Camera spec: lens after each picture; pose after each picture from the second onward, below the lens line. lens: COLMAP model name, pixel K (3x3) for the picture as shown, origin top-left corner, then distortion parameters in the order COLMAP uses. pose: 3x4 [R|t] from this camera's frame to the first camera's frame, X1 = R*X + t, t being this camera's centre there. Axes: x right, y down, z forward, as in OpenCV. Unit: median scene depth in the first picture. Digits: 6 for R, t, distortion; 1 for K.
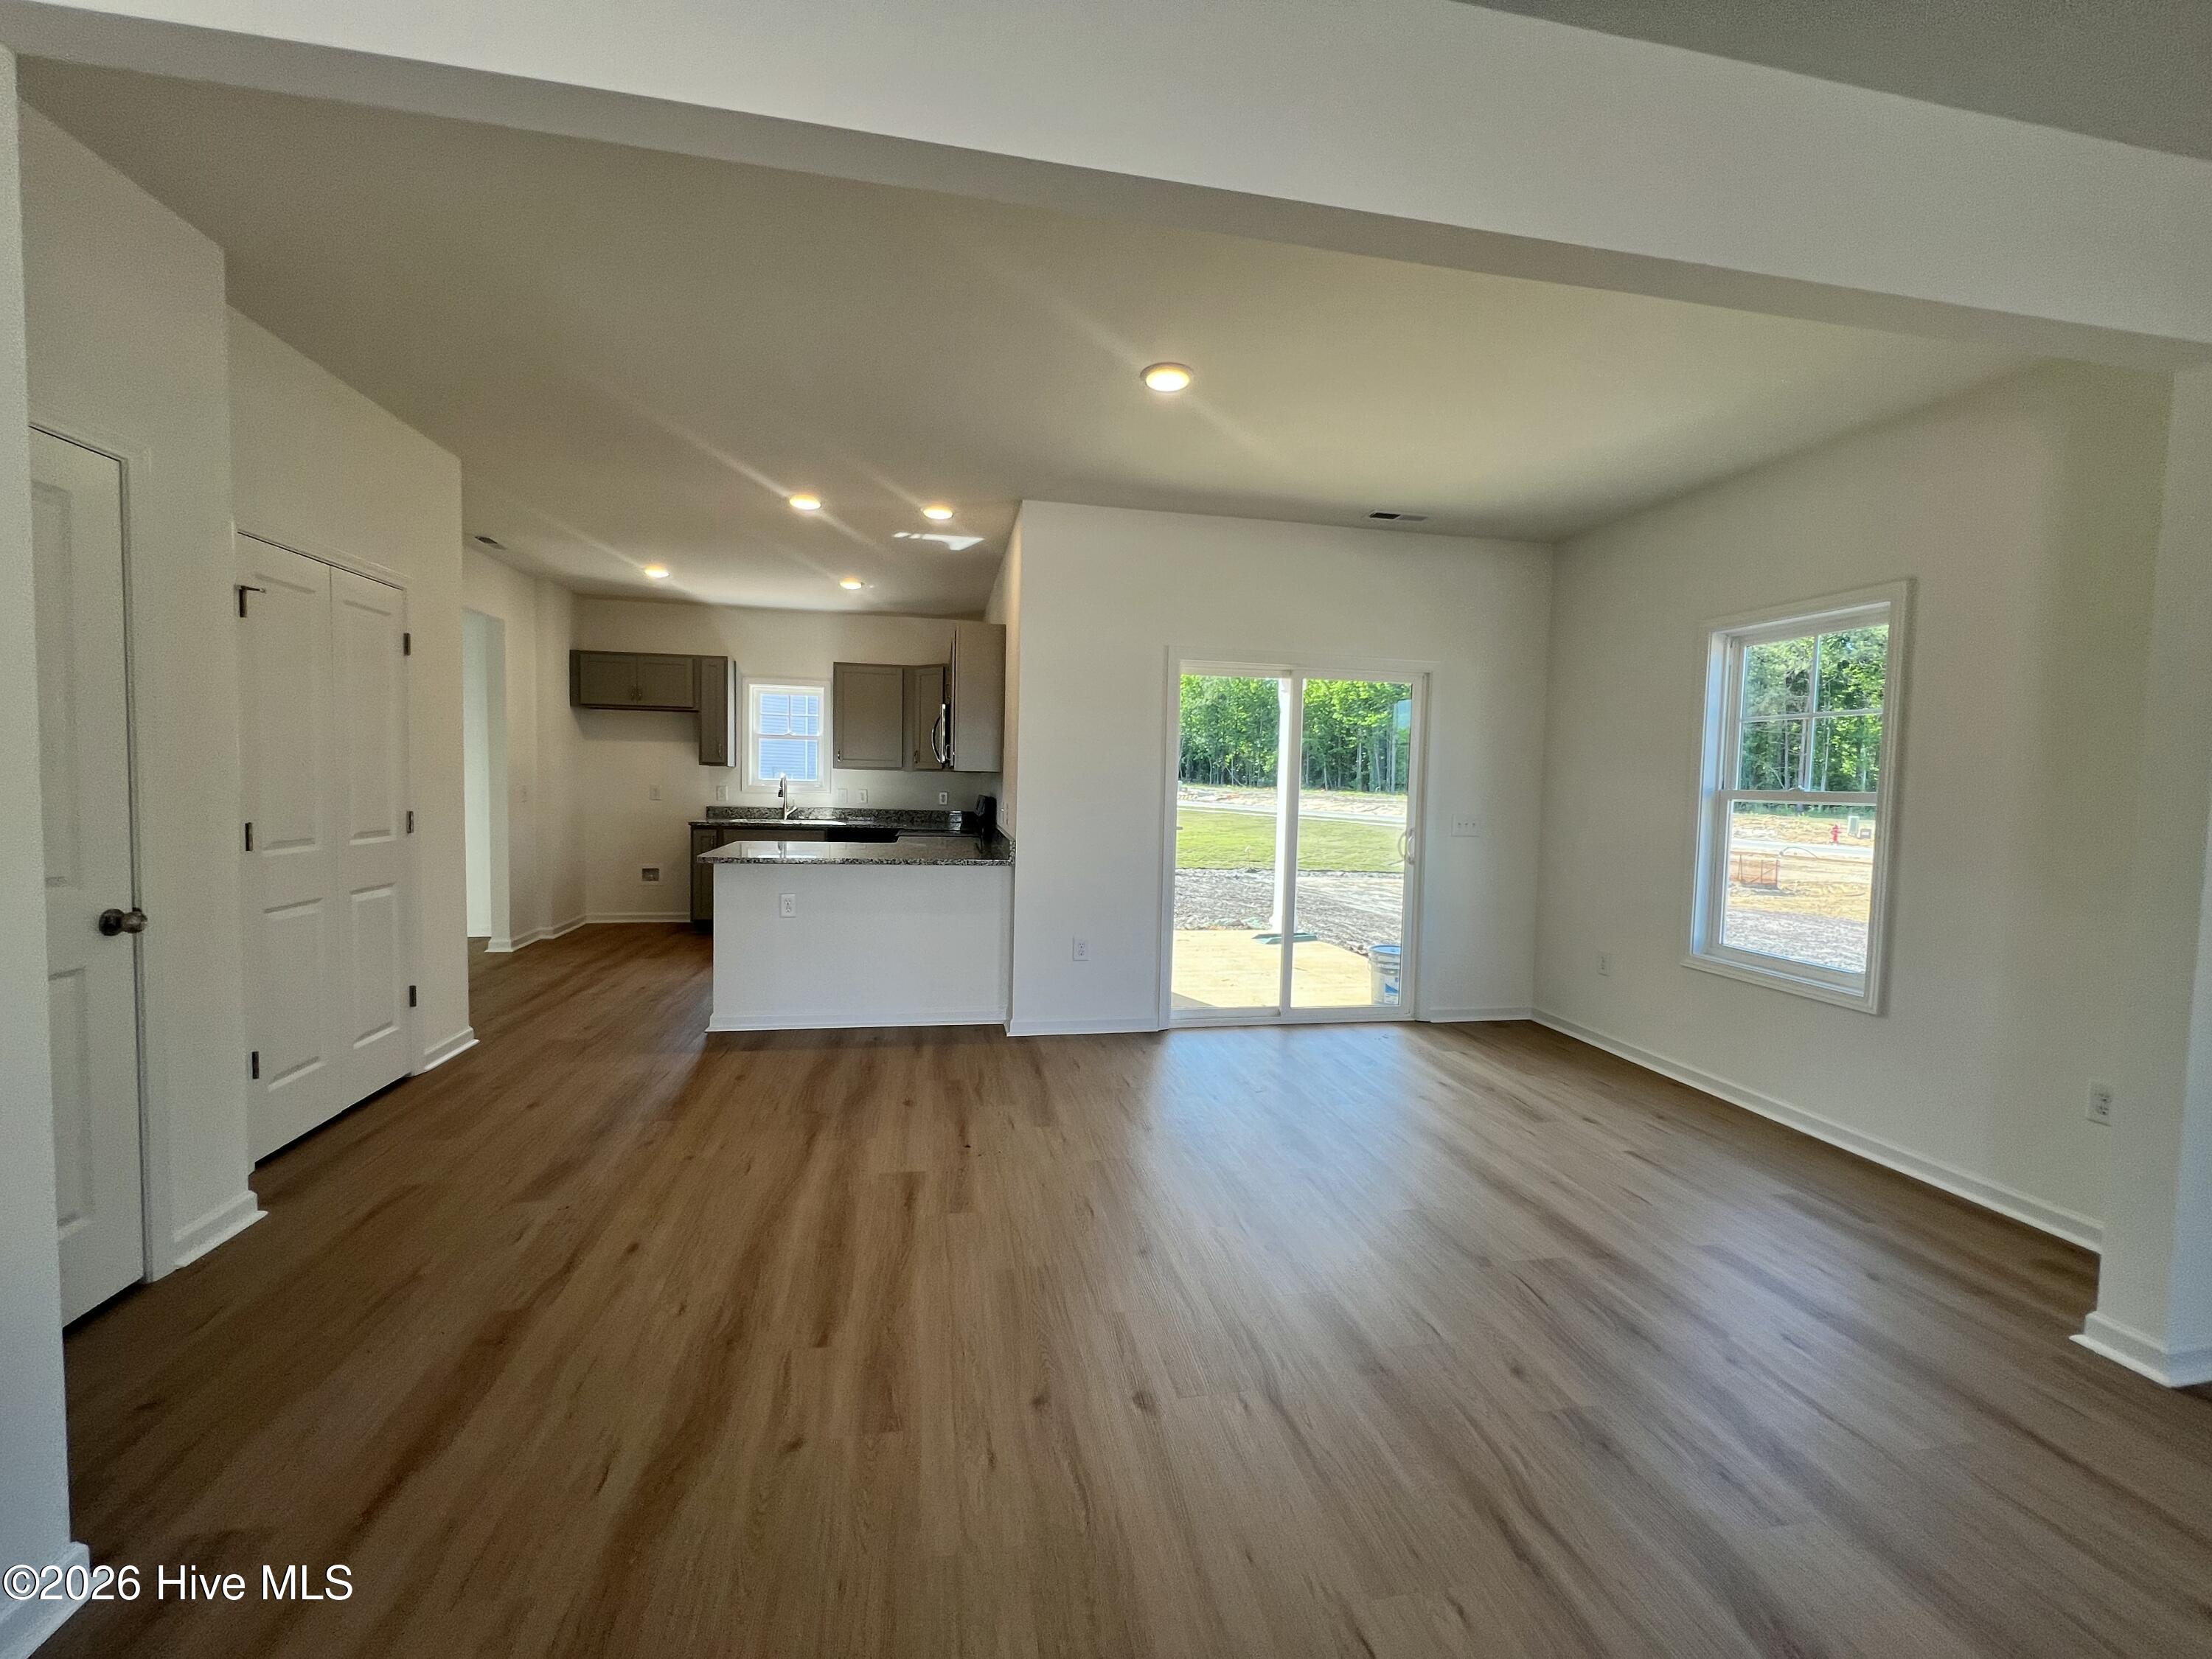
lens RADIAL K [[892.7, 0, 1103.0], [0, 892.7, 825.2], [0, 0, 1]] dist [0.001389, 0.000229]
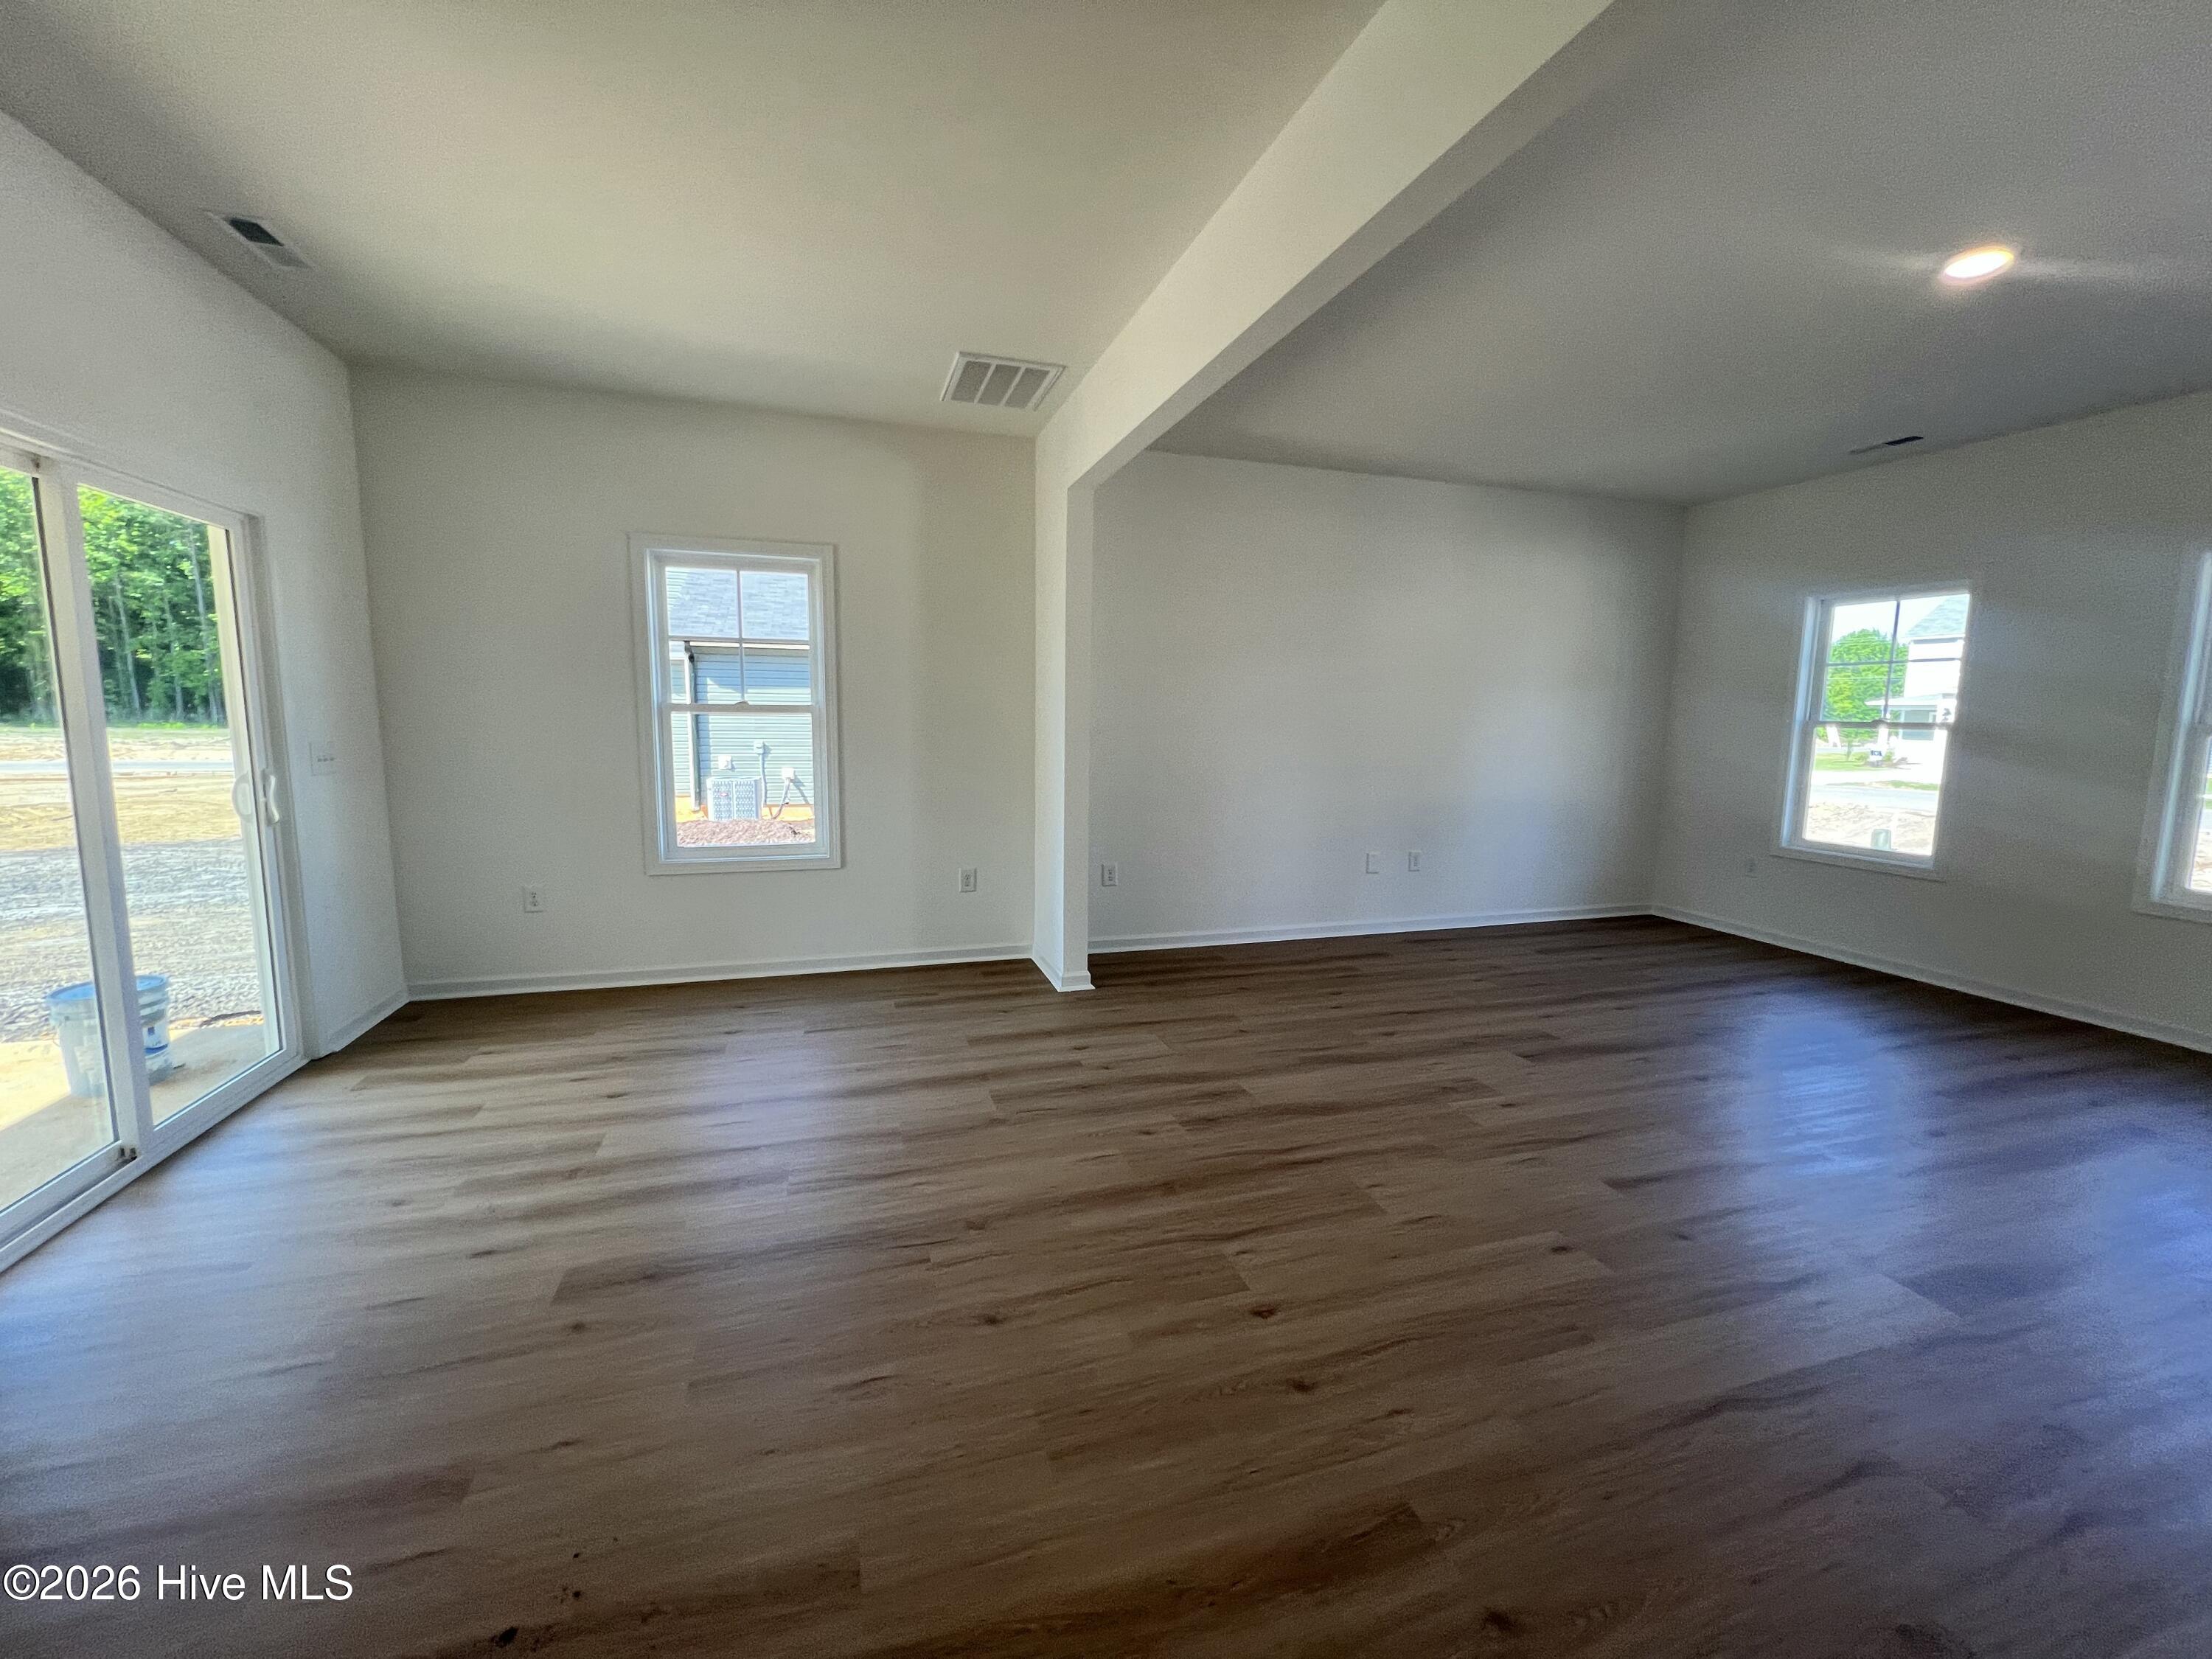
lens RADIAL K [[882.9, 0, 1098.1], [0, 882.9, 825.2], [0, 0, 1]] dist [0.004470, 0.000520]
pose [[-0.108877, -0.152990, 0.982212, -0.425769], [0.036530, 0.986802, 0.157754, -0.044849], [-0.993384, 0.053056, -0.101851, 0.623096]]
